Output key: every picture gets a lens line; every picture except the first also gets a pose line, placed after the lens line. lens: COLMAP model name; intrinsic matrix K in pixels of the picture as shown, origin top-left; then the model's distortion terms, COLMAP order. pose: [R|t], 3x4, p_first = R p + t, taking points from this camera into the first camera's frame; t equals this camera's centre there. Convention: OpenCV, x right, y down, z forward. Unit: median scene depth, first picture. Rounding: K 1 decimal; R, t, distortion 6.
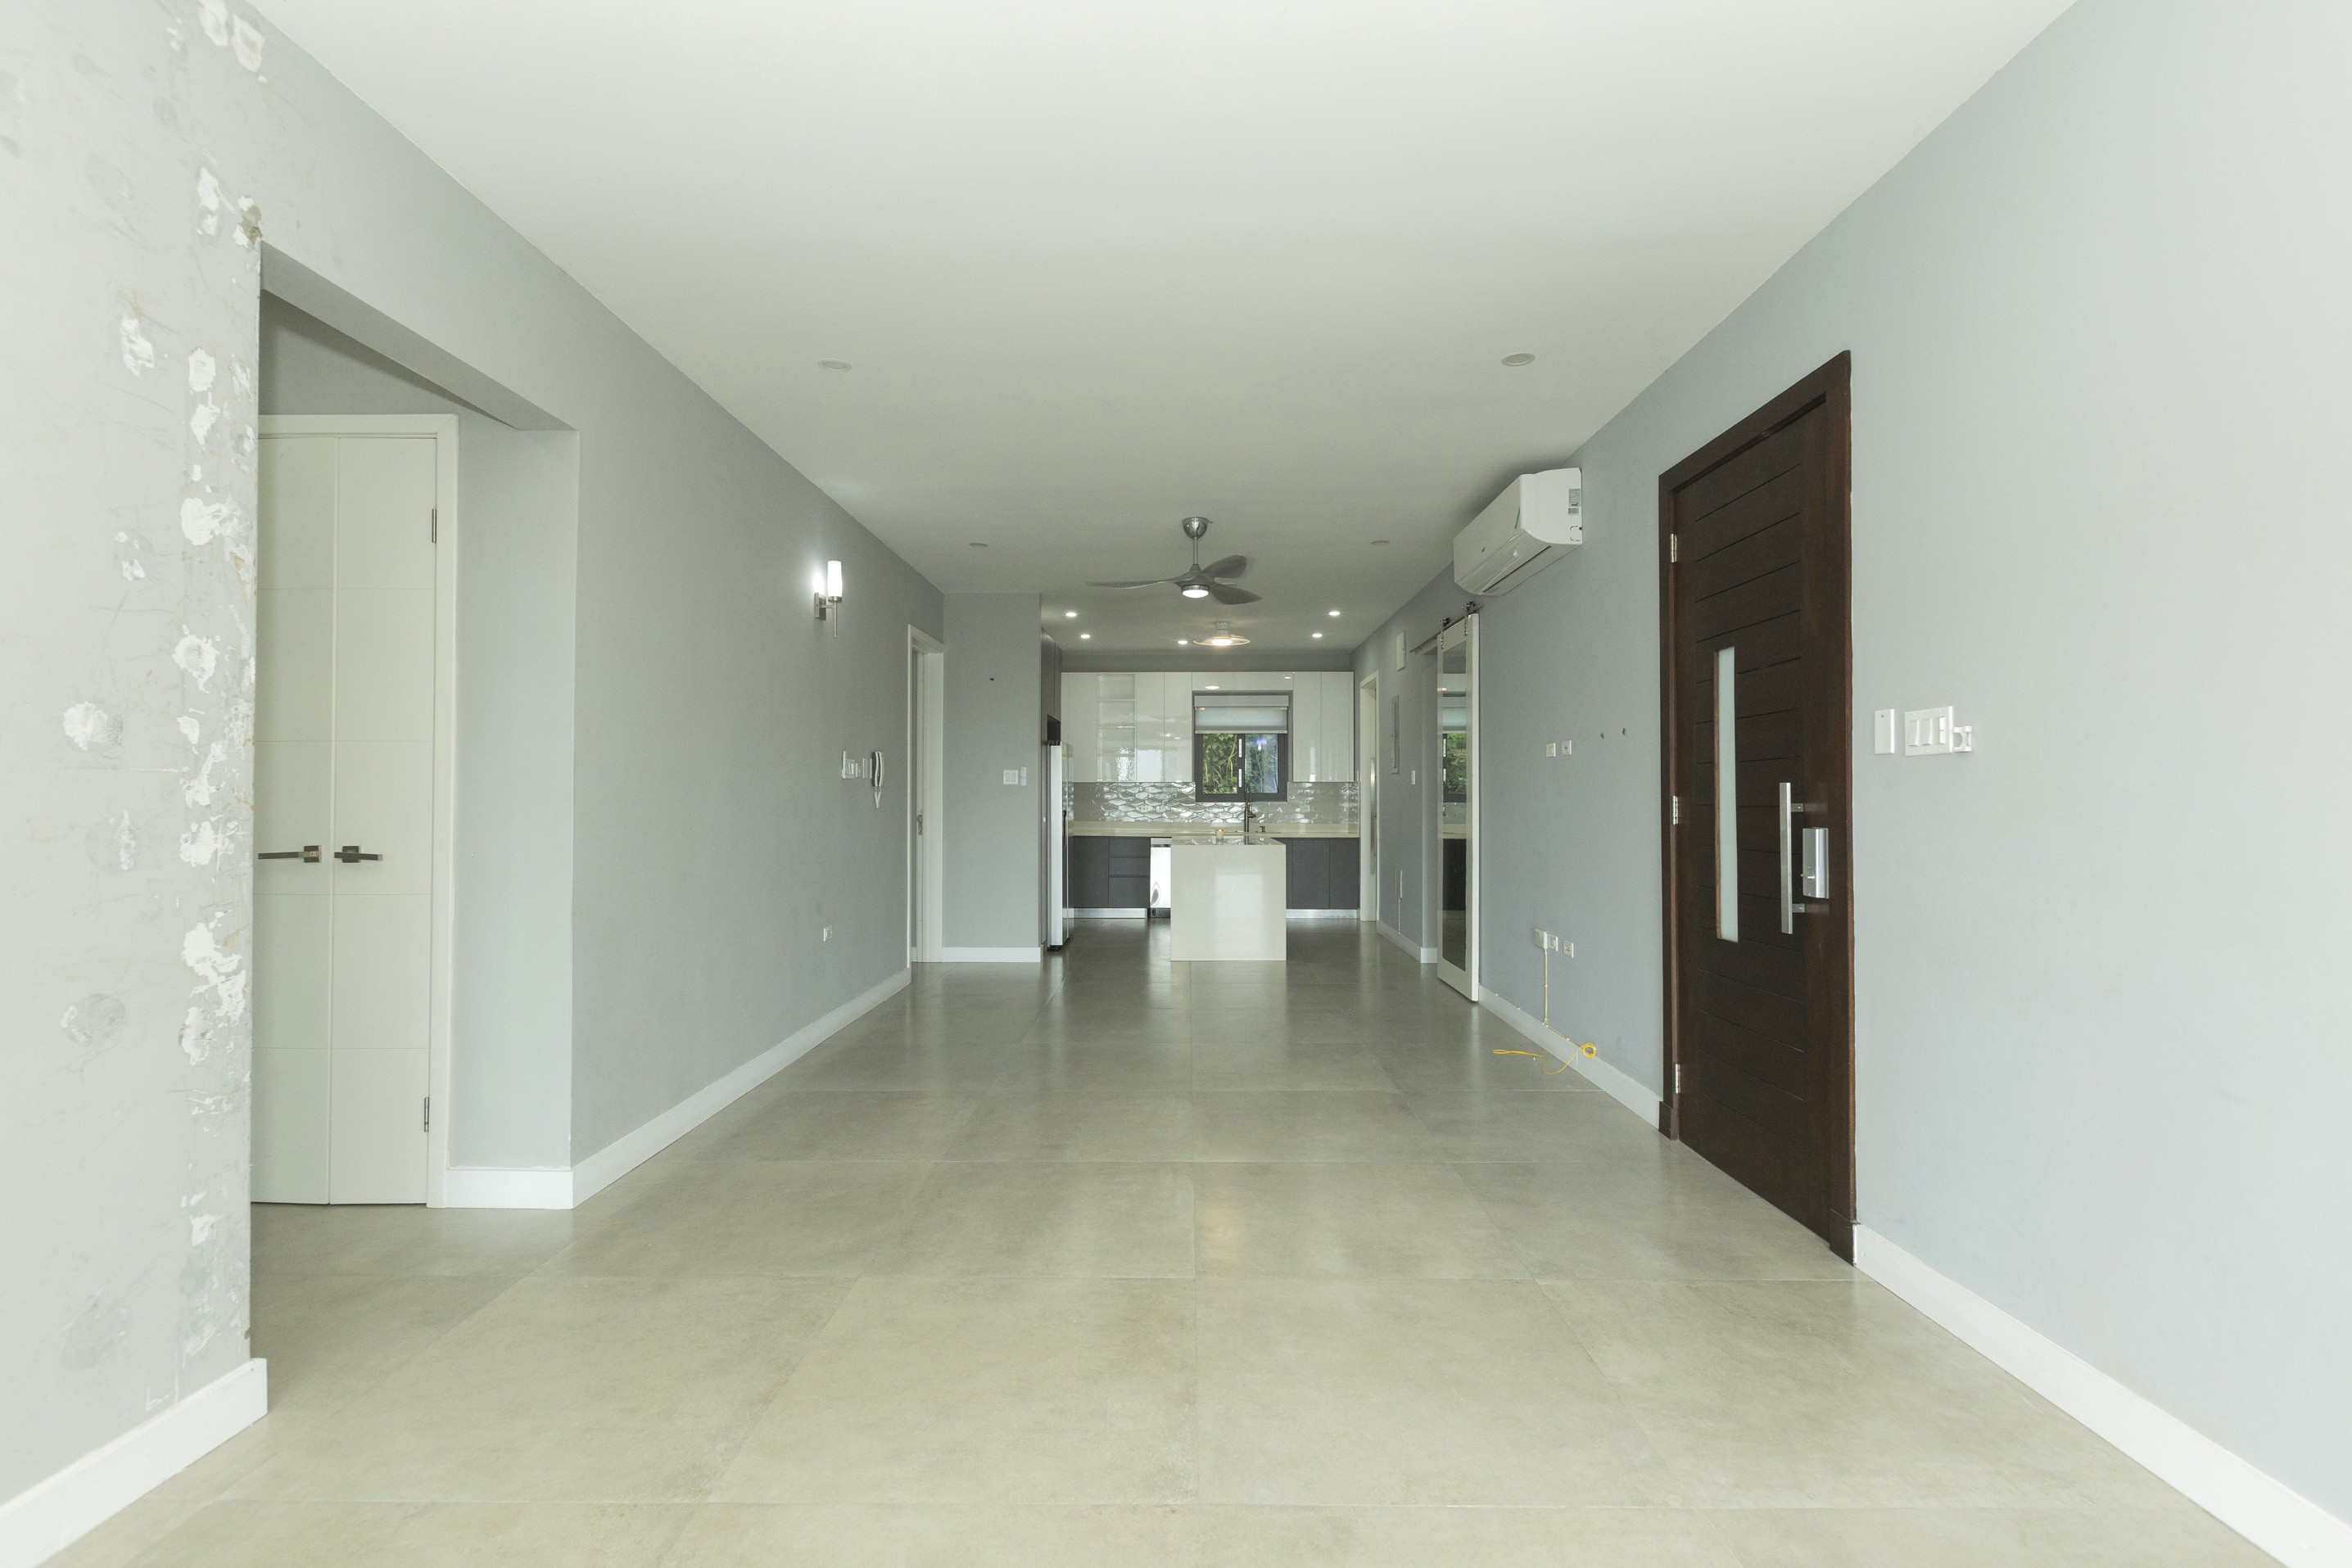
lens RADIAL K [[1044.2, 0, 1176.0], [0, 1044.2, 784.0], [0, 0, 1]] dist [0.000463, -0.000035]
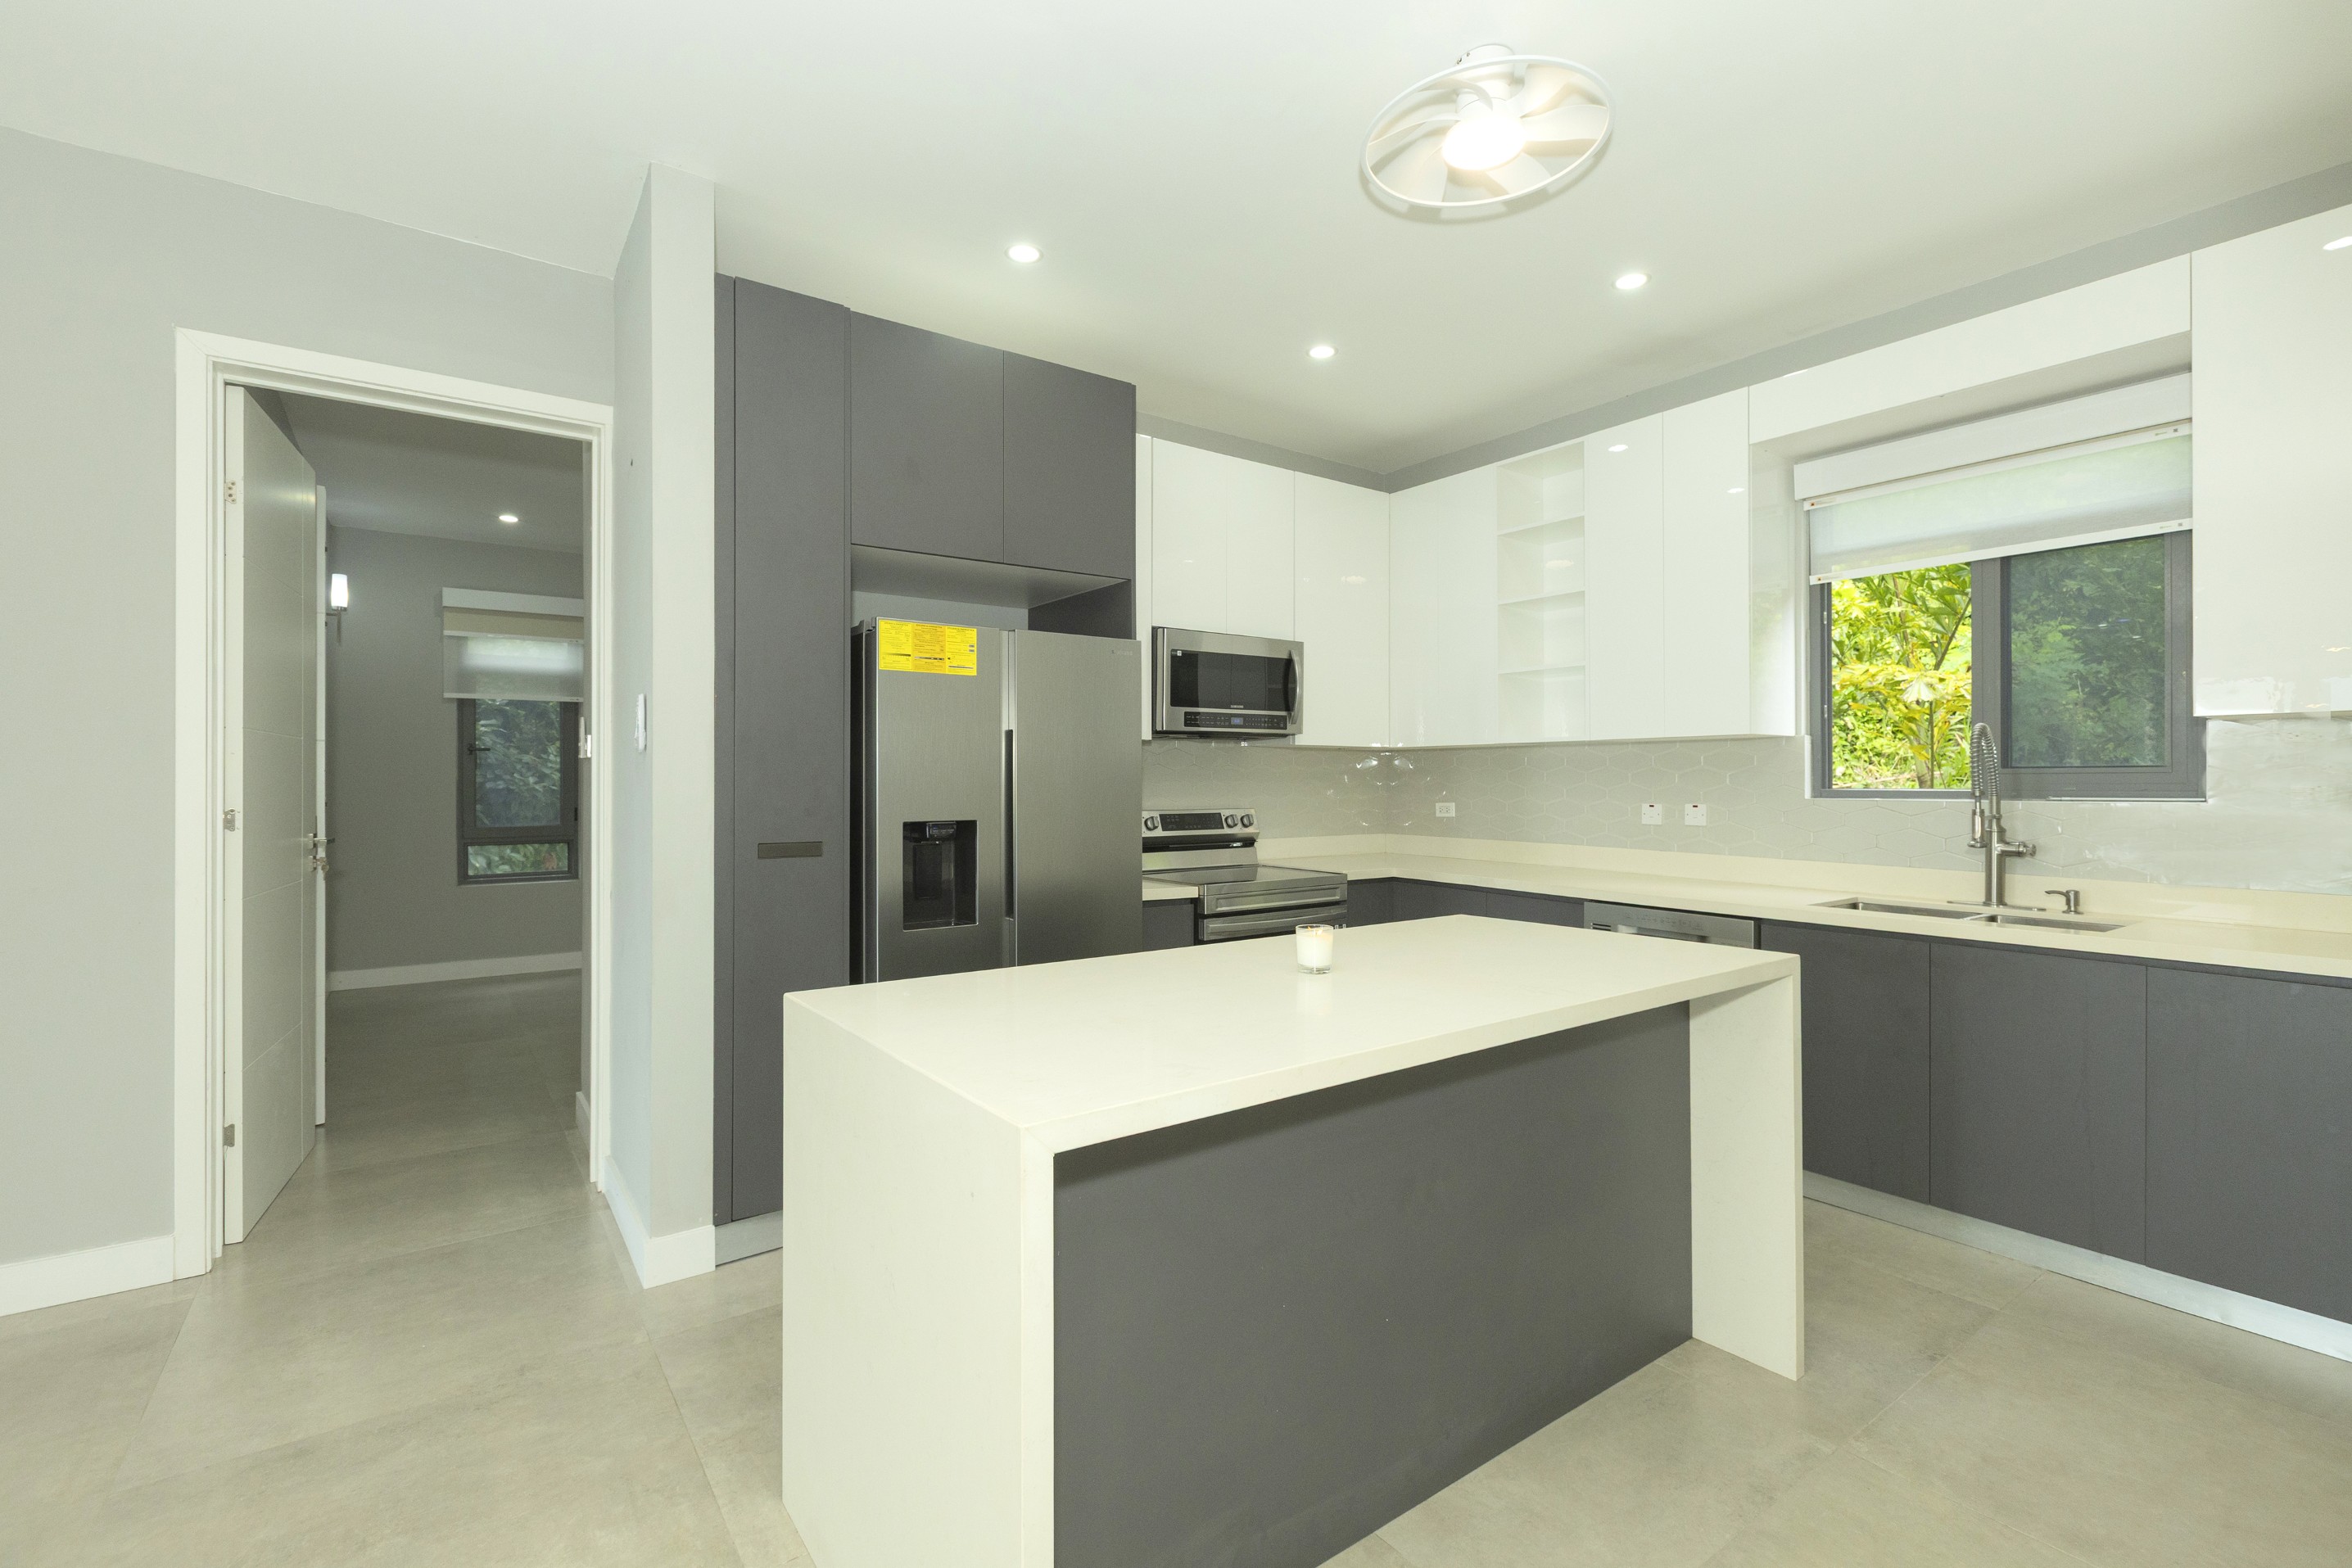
lens RADIAL K [[1044.2, 0, 1176.0], [0, 1044.2, 784.0], [0, 0, 1]] dist [0.000463, -0.000035]
pose [[0.590422, 0.000442, -0.807095, 0.185422], [0.013605, 0.999852, 0.010500, 0.009393], [0.806980, -0.017180, 0.590328, 0.737451]]
